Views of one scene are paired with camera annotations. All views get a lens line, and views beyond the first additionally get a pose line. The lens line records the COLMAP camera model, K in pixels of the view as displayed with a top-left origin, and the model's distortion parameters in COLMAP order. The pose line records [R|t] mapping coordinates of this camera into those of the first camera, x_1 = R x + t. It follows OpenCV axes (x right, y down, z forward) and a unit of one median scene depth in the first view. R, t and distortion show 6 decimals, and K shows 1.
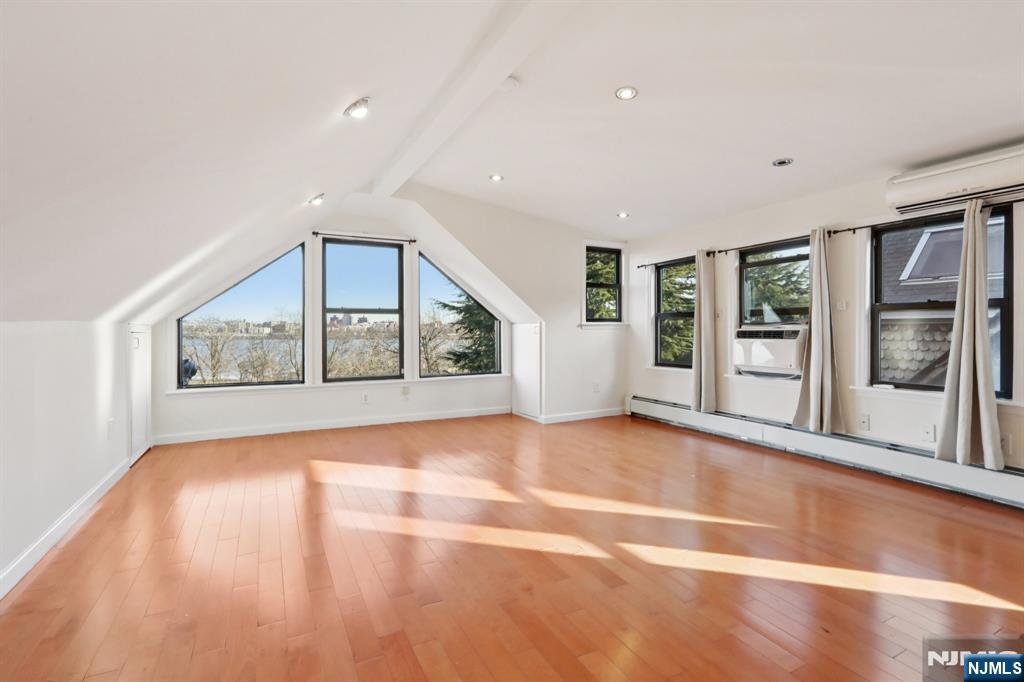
lens RADIAL K [[467.0, 0, 508.1], [0, 467.0, 332.3], [0, 0, 1]] dist [0.003495, 0.000505]
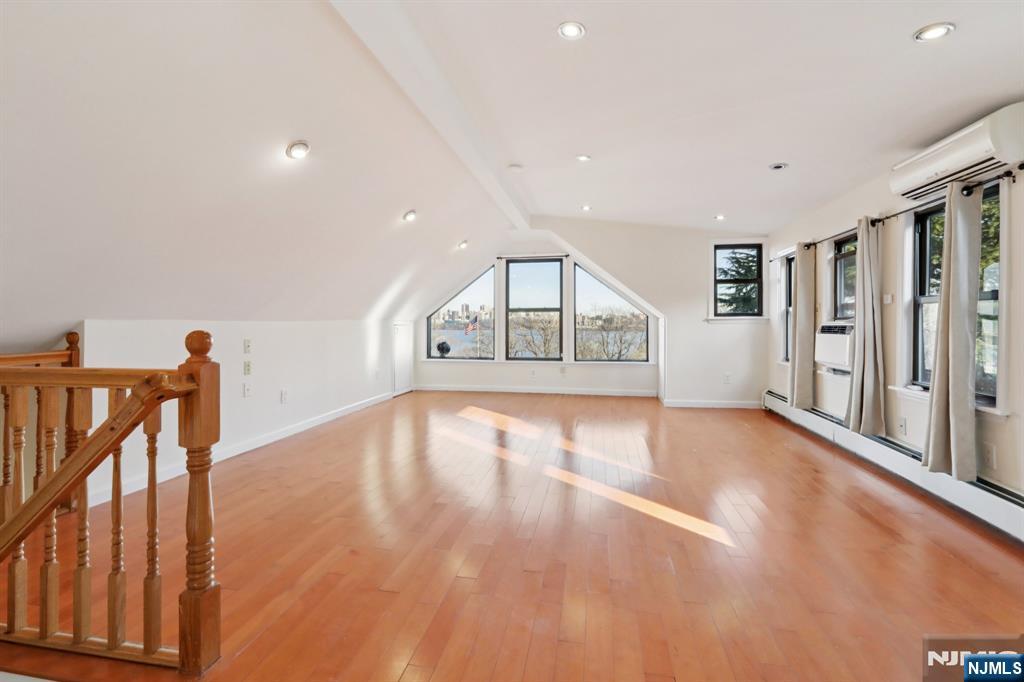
lens RADIAL K [[466.9, 0, 513.5], [0, 466.9, 322.9], [0, 0, 1]] dist [-0.000588, -0.000147]
pose [[0.793250, 0.001264, -0.608894, 0.474060], [-0.003780, 0.999989, -0.002849, -0.003124], [0.608884, 0.004562, 0.793246, -0.124934]]
